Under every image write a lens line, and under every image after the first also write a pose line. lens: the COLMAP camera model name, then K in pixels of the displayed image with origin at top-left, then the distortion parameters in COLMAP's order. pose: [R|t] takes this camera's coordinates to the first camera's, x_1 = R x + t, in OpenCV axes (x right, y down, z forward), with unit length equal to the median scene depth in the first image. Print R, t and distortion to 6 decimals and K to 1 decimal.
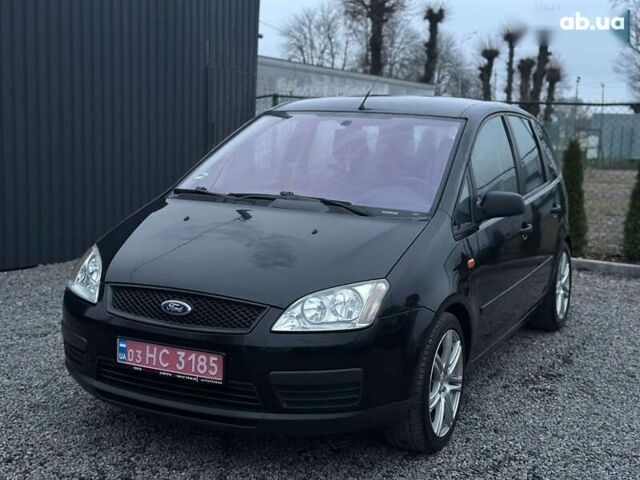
lens RADIAL K [[879.6, 0, 334.1], [0, 879.6, 233.7], [0, 0, 1]] dist [0.133931, 0.000000]
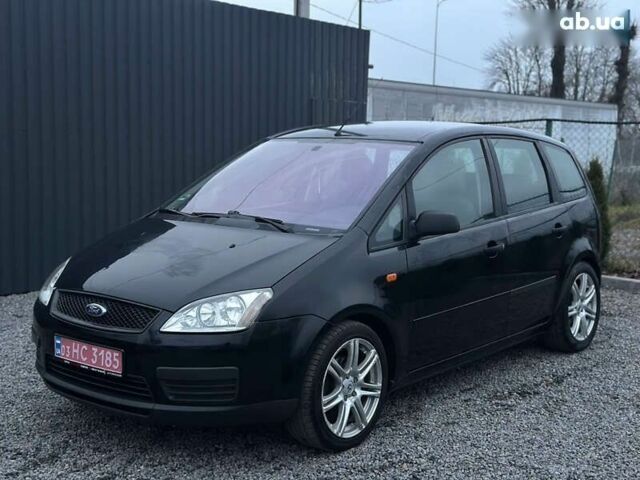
lens RADIAL K [[879.6, 0, 331.5], [0, 879.6, 223.7], [0, 0, 1]] dist [0.133931, 0.000000]
pose [[0.971788, 0.000840, -0.235856, 0.338028], [-0.010290, 0.999193, -0.038838, 0.010688], [0.235633, 0.040169, 0.971012, -0.055140]]
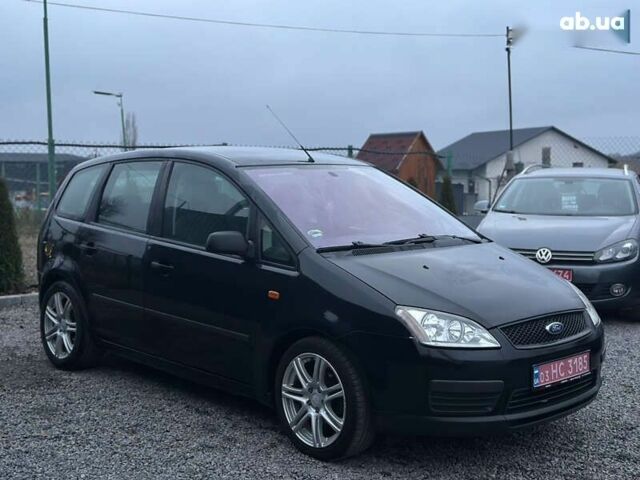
lens RADIAL K [[879.6, 0, 320.0], [0, 879.6, 239.6], [0, 0, 1]] dist [0.133931, 0.000000]
pose [[0.357780, -0.115641, 0.926618, -1.225262], [0.131520, 0.988651, 0.072601, -0.147783], [-0.924498, 0.095894, 0.368929, 0.706937]]
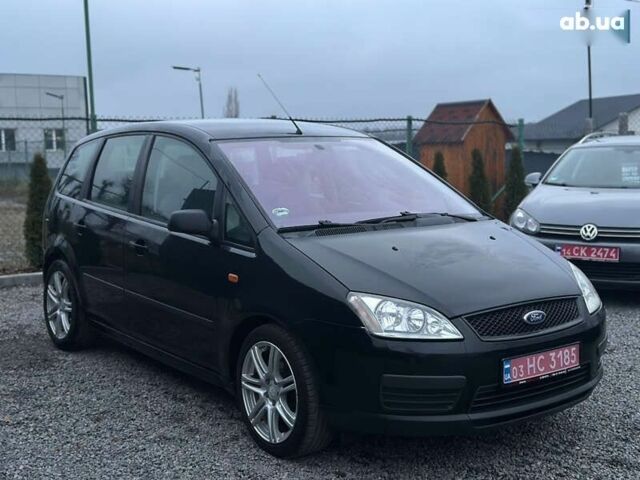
lens RADIAL K [[879.6, 0, 318.4], [0, 879.6, 242.6], [0, 0, 1]] dist [0.133931, 0.000000]
pose [[0.464866, -0.146870, 0.873114, -1.074008], [0.142294, 0.985720, 0.090051, -0.125664], [-0.873872, 0.082377, 0.479126, 0.590987]]
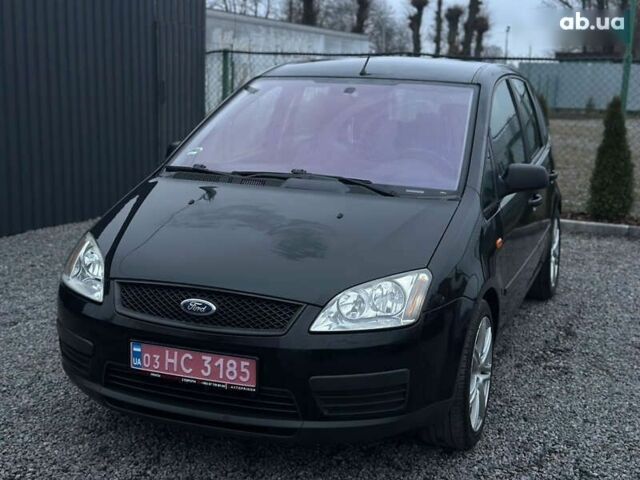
lens RADIAL K [[879.6, 0, 334.4], [0, 879.6, 233.8], [0, 0, 1]] dist [0.133931, 0.000000]
pose [[0.996309, -0.023093, 0.082672, -0.096196], [0.018468, 0.998245, 0.056274, -0.032667], [-0.083826, -0.054539, 0.994987, 0.085865]]
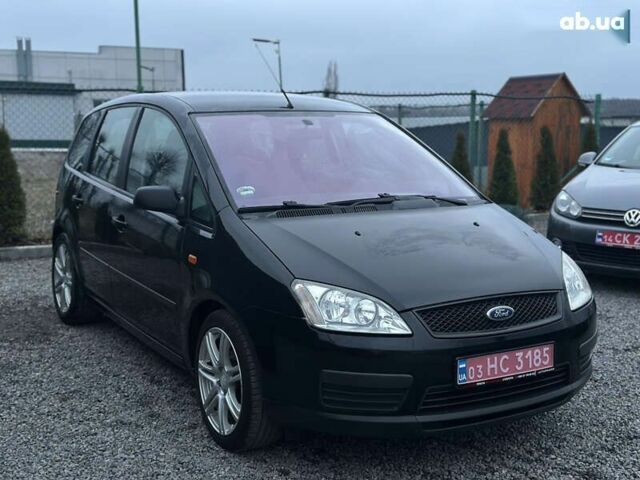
lens RADIAL K [[879.6, 0, 319.6], [0, 879.6, 241.4], [0, 0, 1]] dist [0.133931, 0.000000]
pose [[0.561782, -0.156048, 0.812434, -0.939760], [0.125856, 0.986739, 0.102500, -0.108398], [-0.817656, 0.044667, 0.573972, 0.495627]]
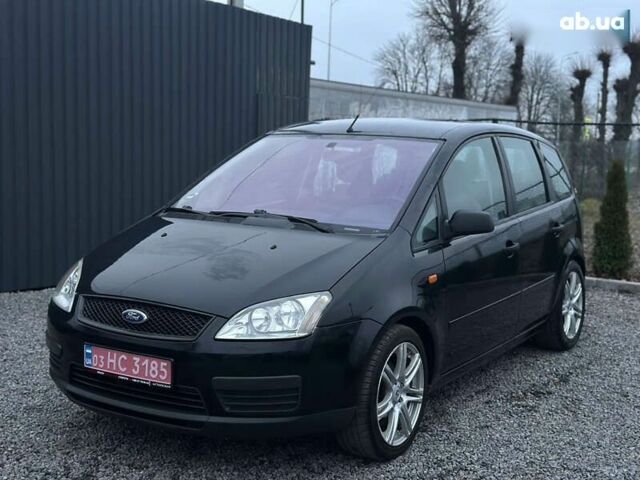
lens RADIAL K [[879.6, 0, 331.3], [0, 879.6, 233.8], [0, 0, 1]] dist [0.133931, 0.000000]
pose [[0.993737, 0.002220, -0.111719, 0.153132], [-0.005188, 0.999641, -0.026283, 0.008559], [0.111620, 0.026698, 0.993392, -0.041438]]
